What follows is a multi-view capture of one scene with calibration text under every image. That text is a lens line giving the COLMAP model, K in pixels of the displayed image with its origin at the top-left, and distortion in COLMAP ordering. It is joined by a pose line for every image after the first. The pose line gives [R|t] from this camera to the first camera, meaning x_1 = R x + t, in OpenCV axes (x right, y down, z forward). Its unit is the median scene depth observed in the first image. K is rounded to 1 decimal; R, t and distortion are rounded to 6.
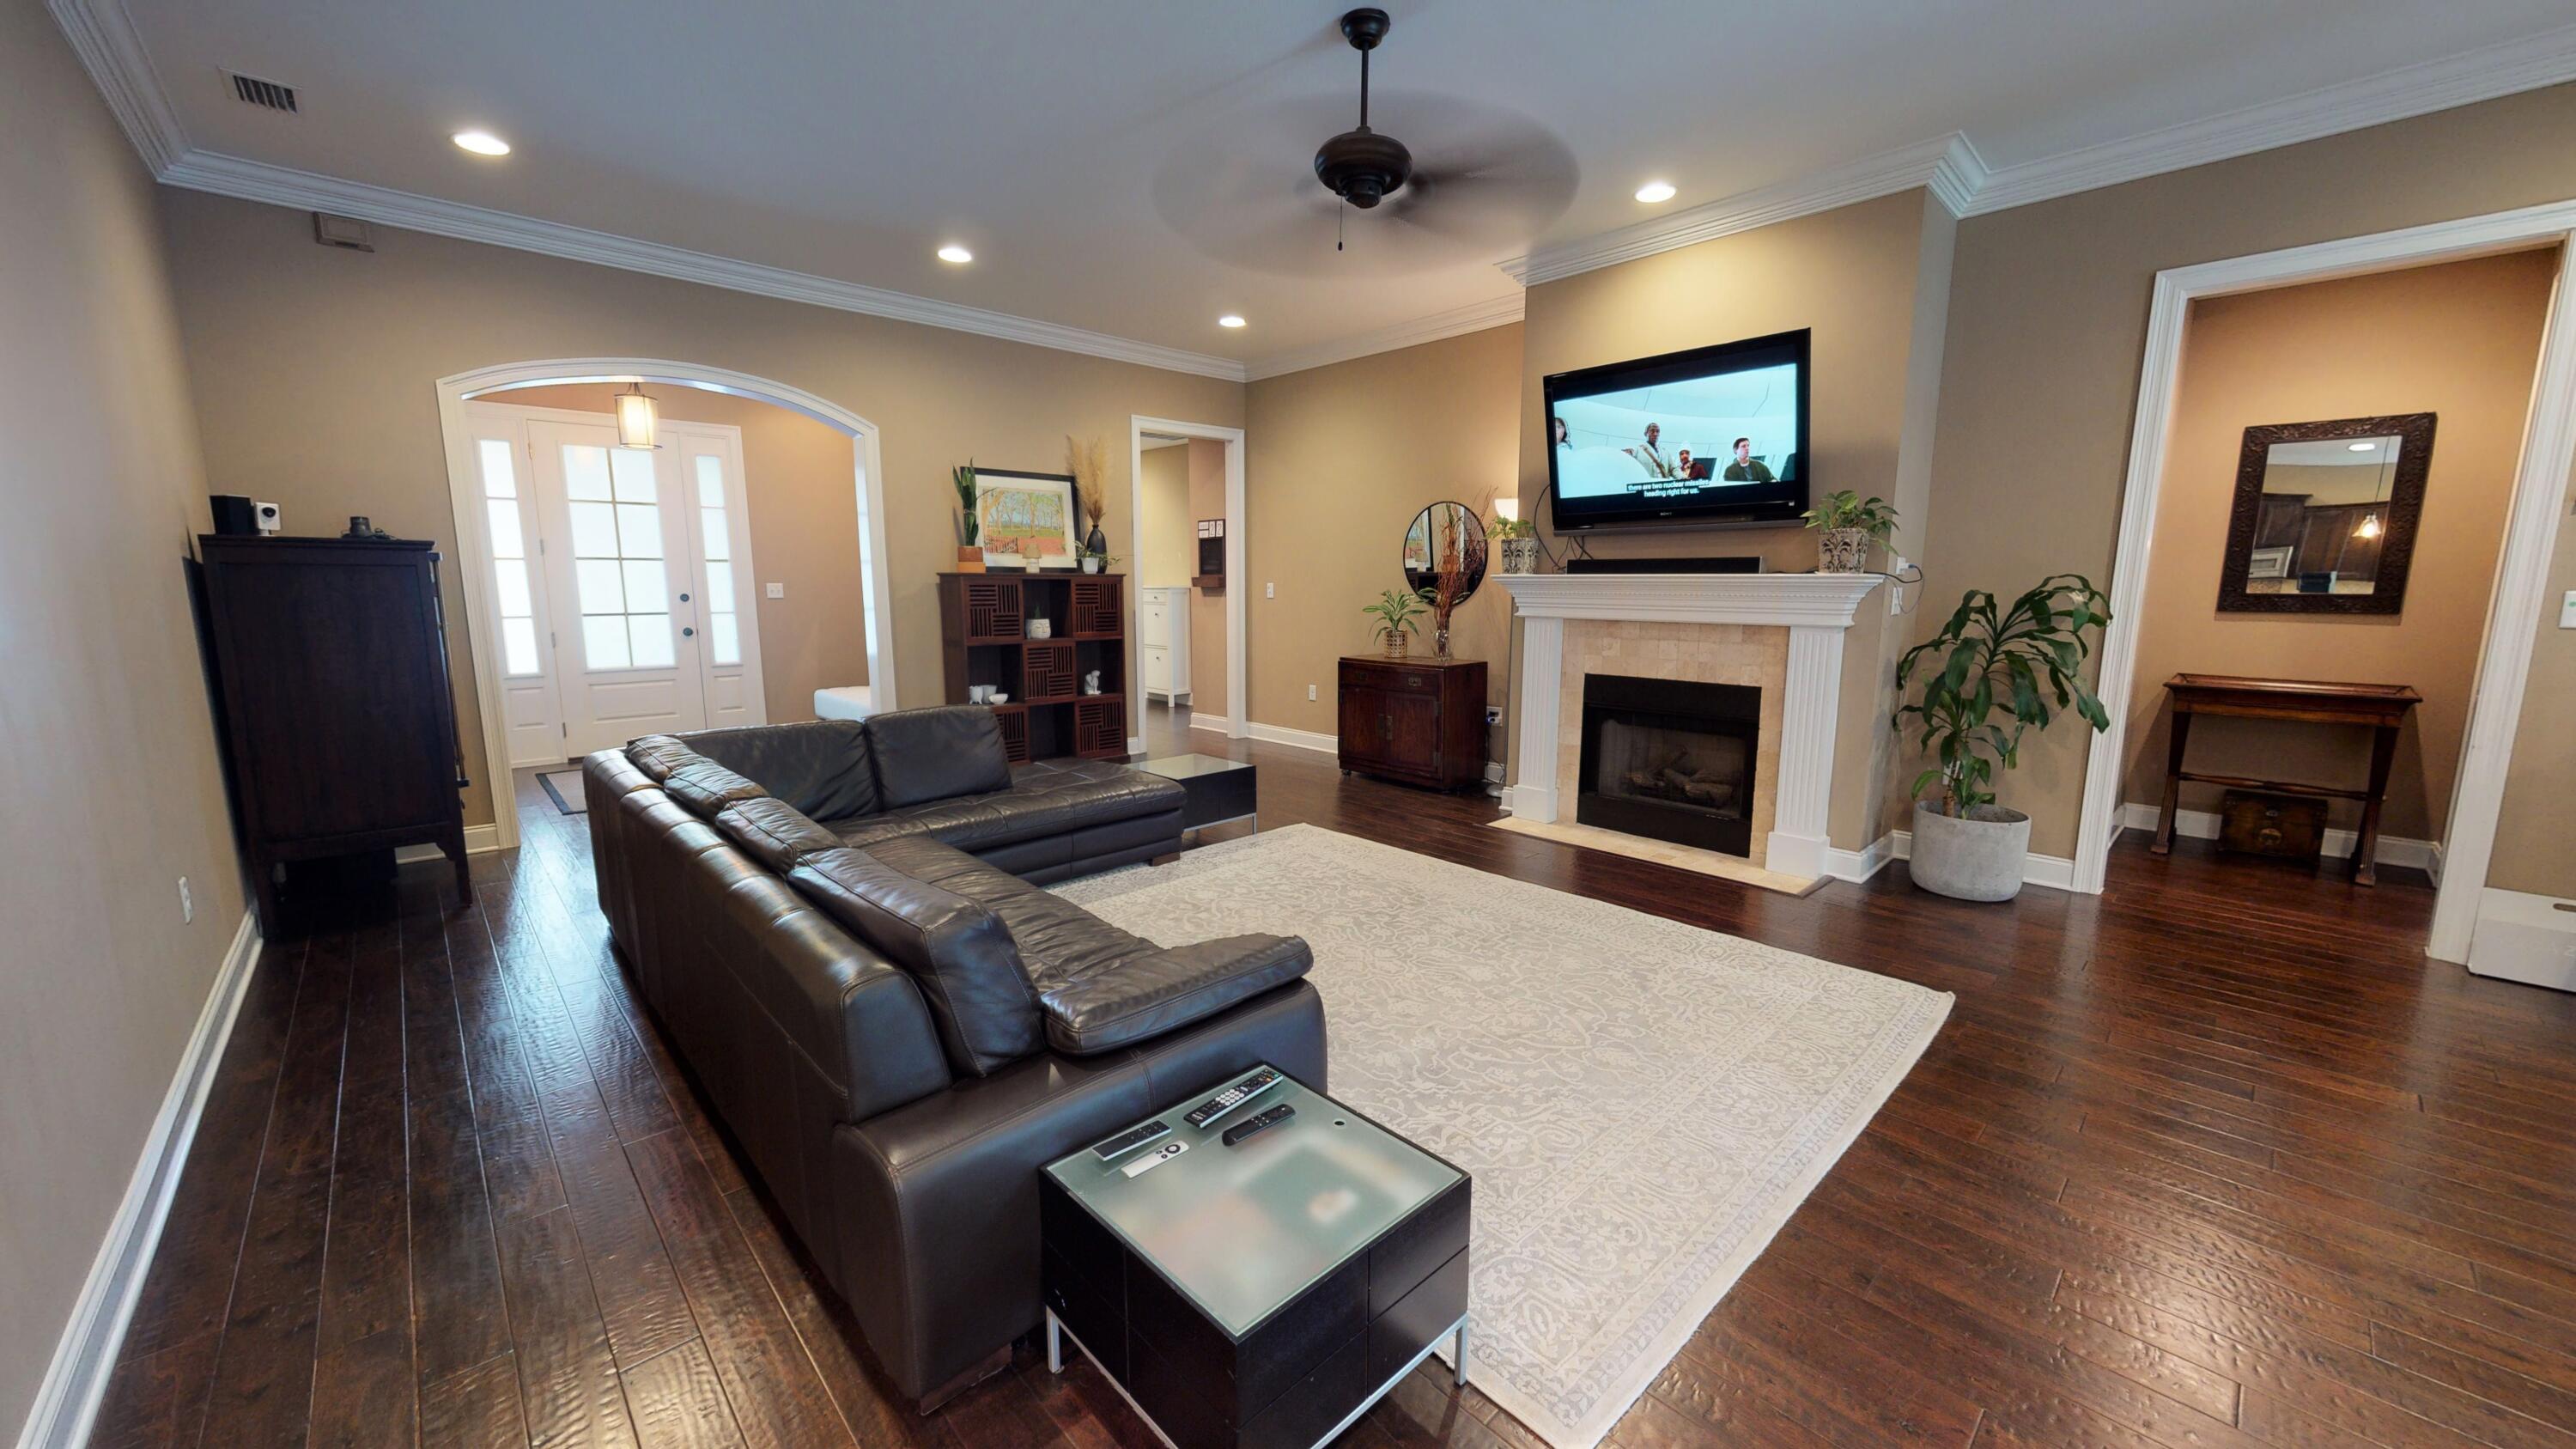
lens RADIAL K [[945.7, 0, 1291.3], [0, 945.7, 723.1], [0, 0, 1]] dist [-0.001245, 0.000151]
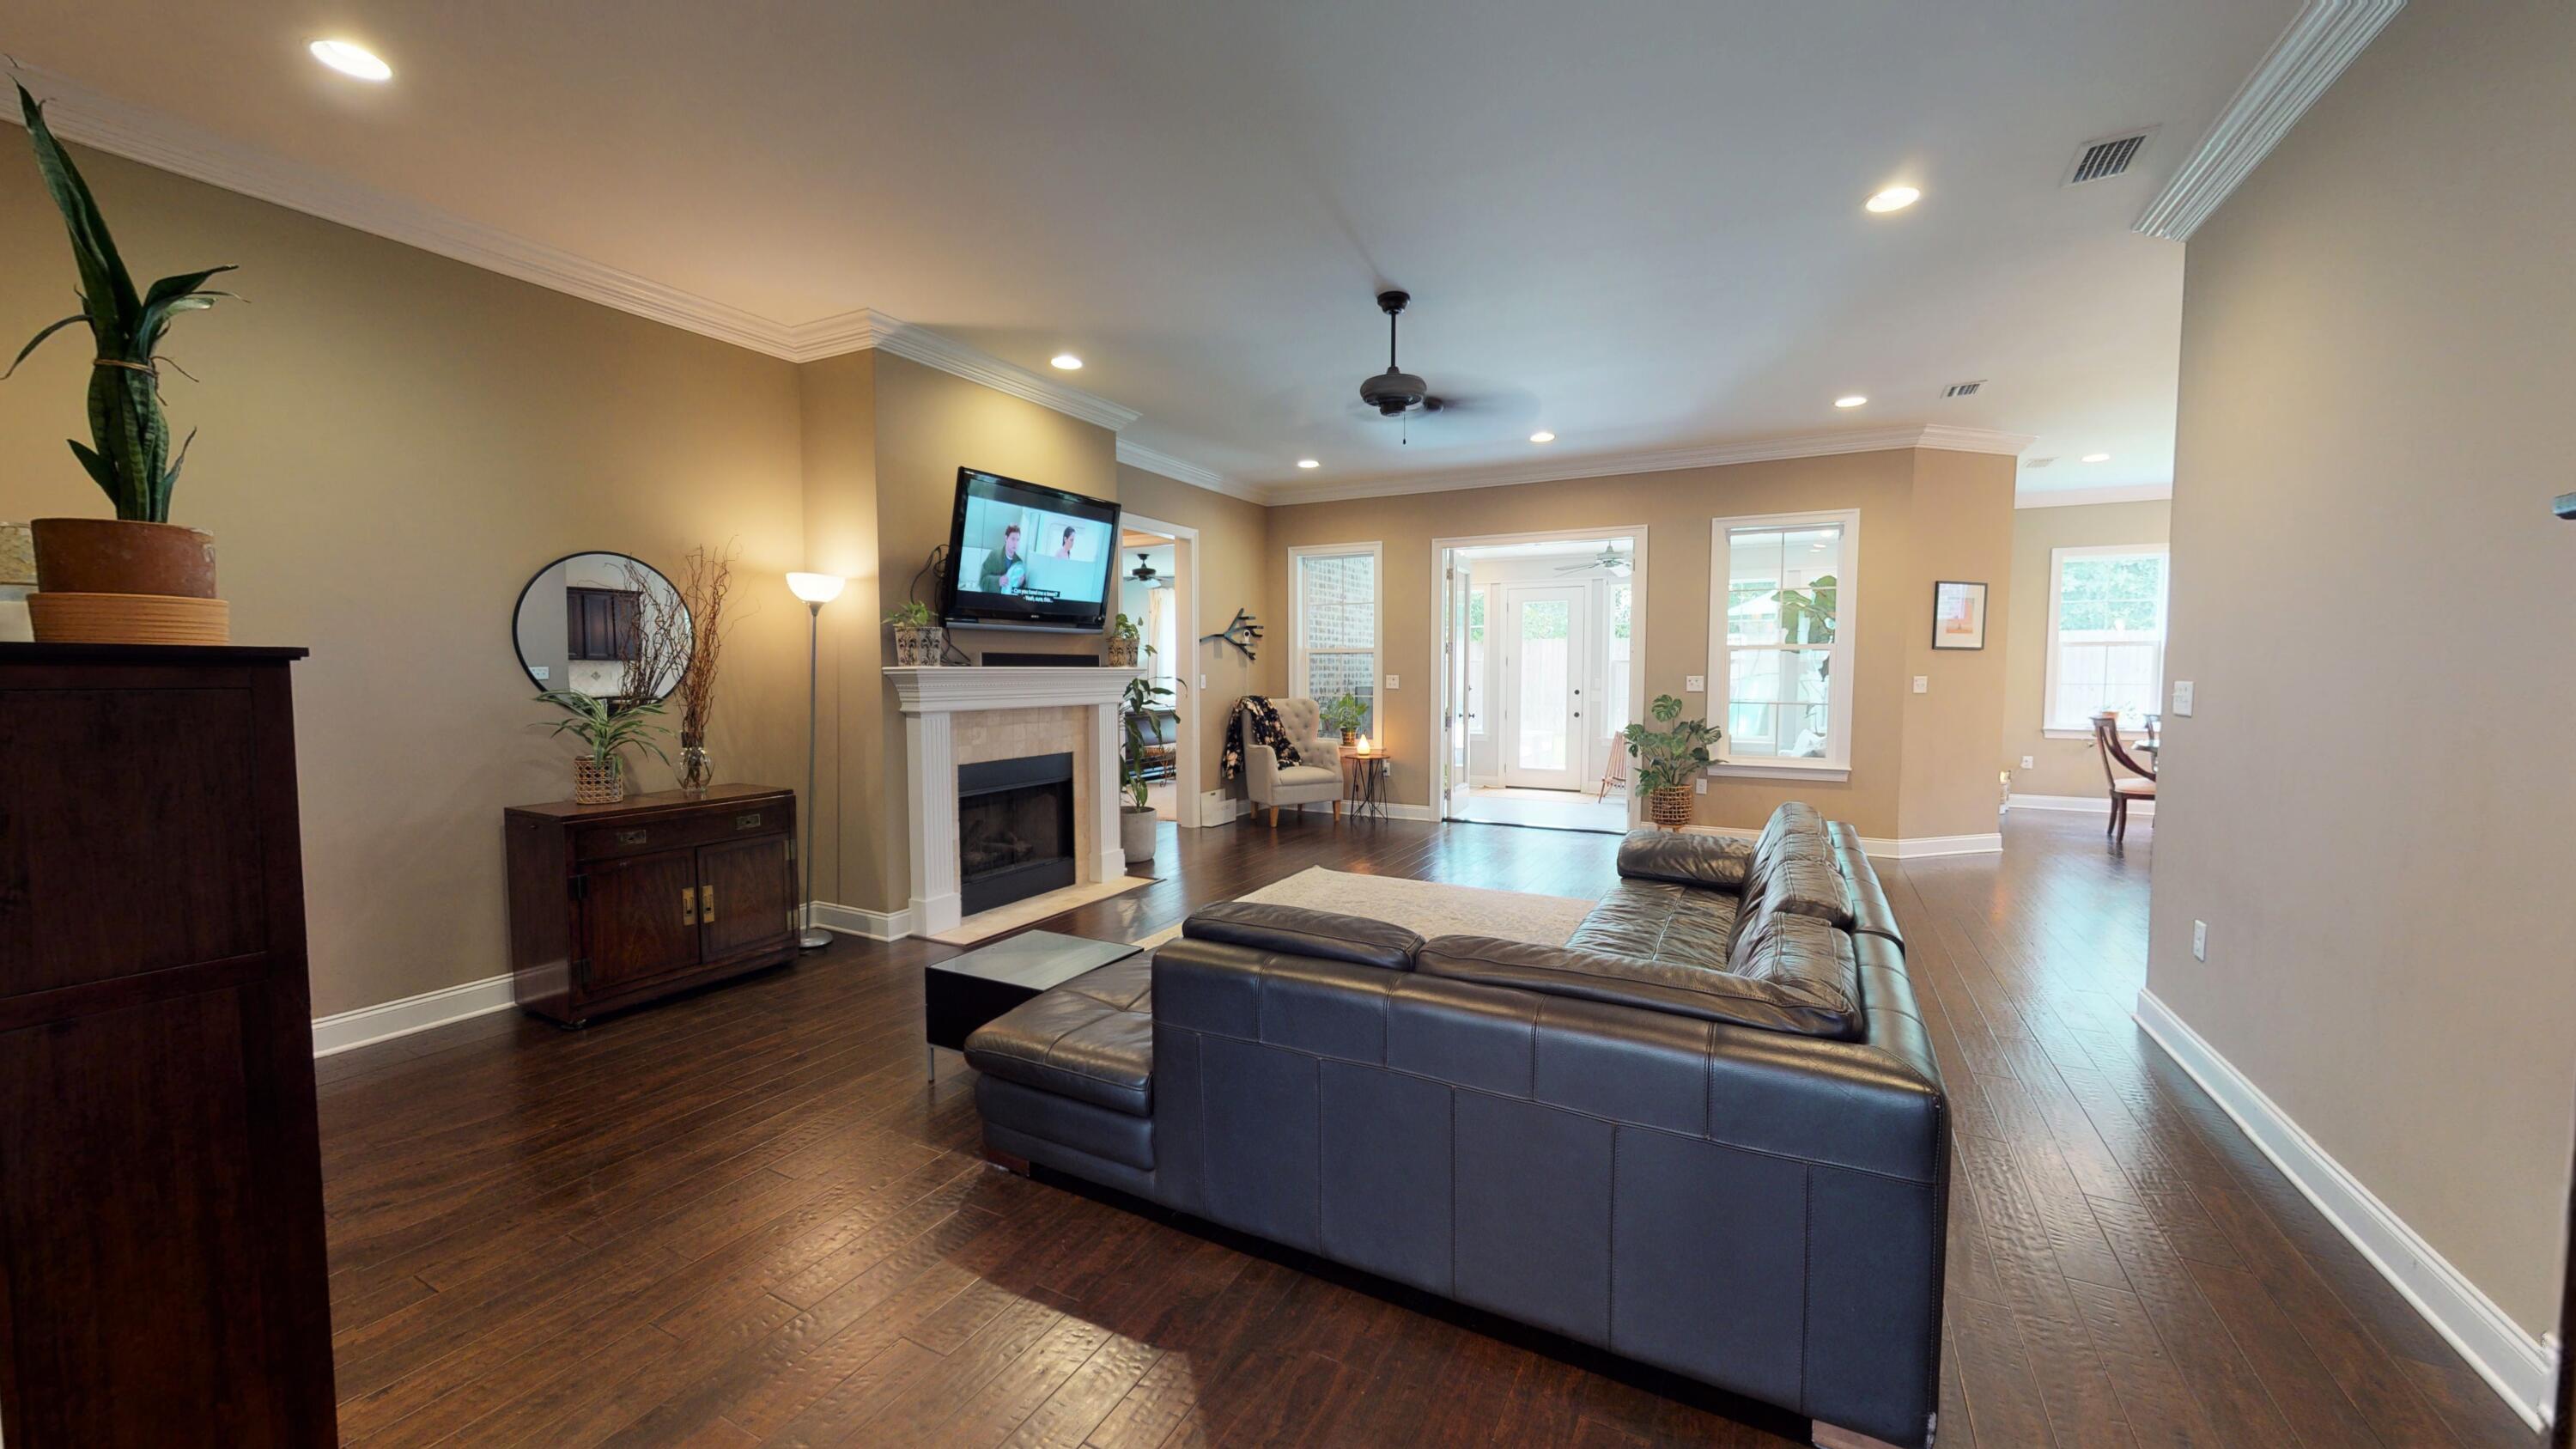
lens RADIAL K [[945.7, 0, 1288.4], [0, 945.7, 733.8], [0, 0, 1]] dist [-0.001245, 0.000151]
pose [[-0.311919, -0.063677, 0.947973, -0.759361], [0.143108, 0.983220, 0.113133, -0.151487], [-0.939269, 0.170951, -0.297572, 0.989381]]
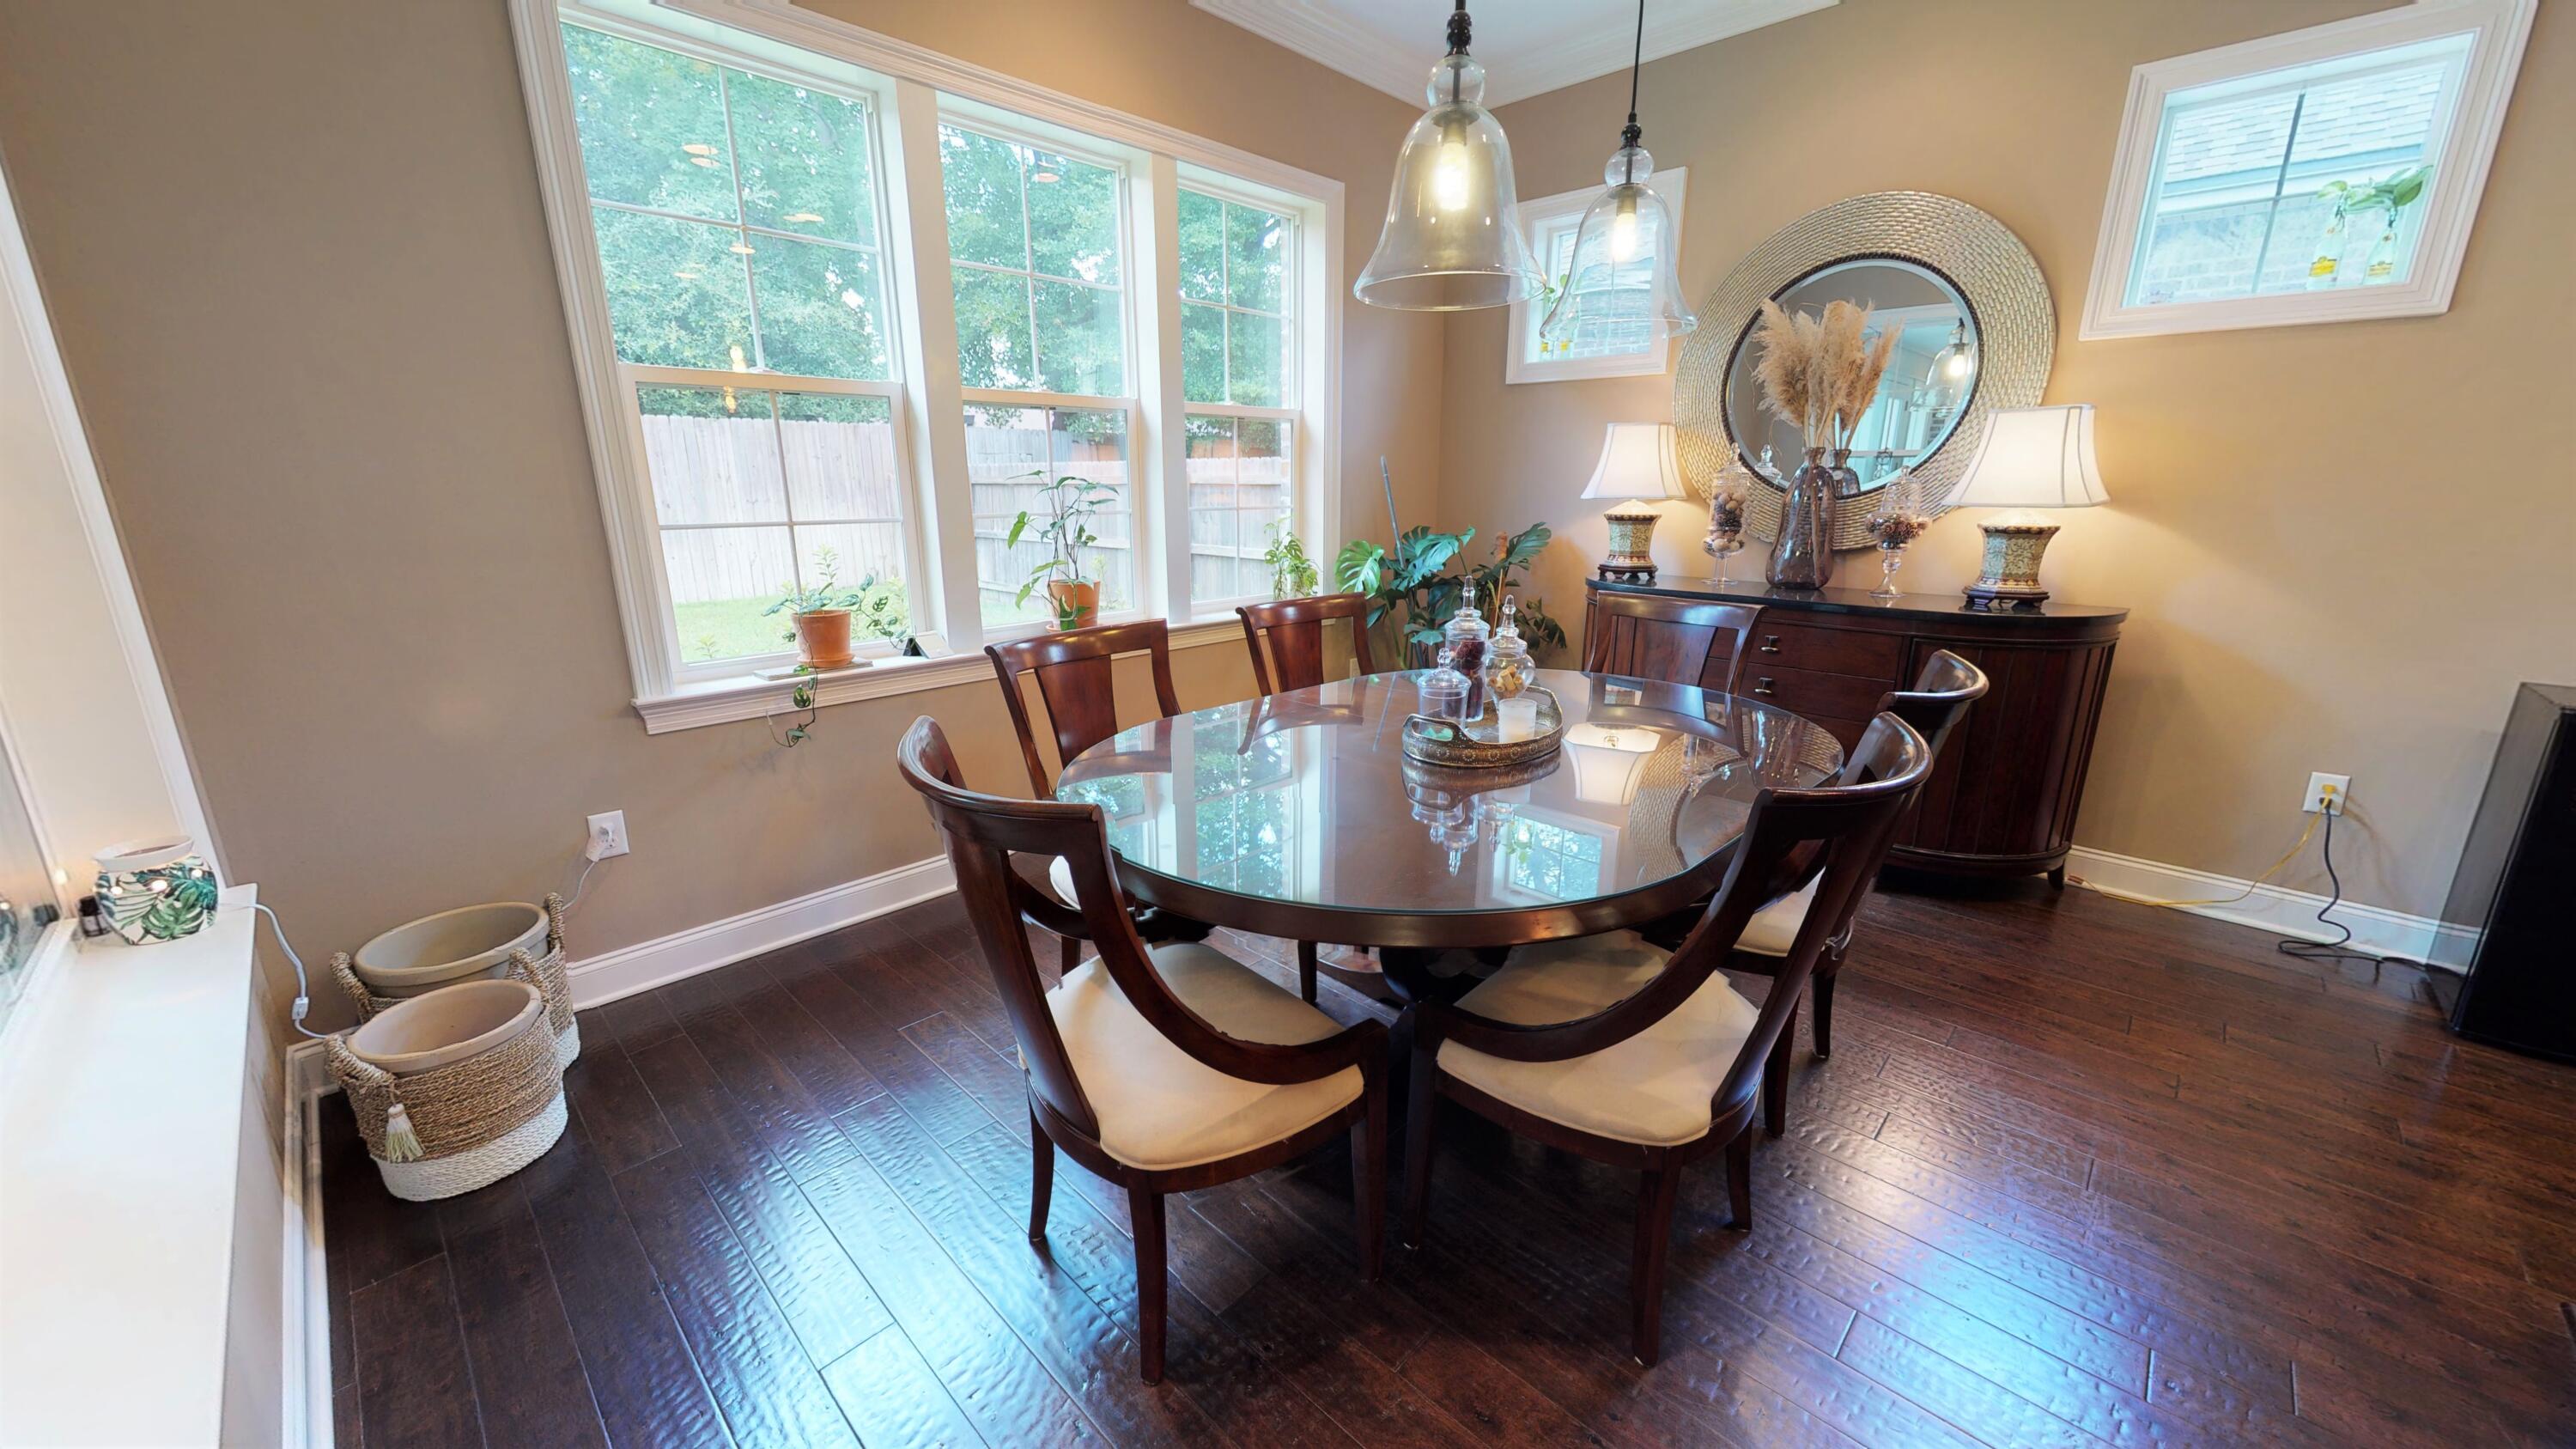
lens RADIAL K [[945.7, 0, 1285.9], [0, 945.7, 738.0], [0, 0, 1]] dist [-0.001245, 0.000151]
pose [[-0.999557, 0.008299, -0.028599, 0.188316], [-0.004140, 0.912325, 0.409446, 0.069254], [0.029490, 0.409383, -0.911886, -0.454674]]
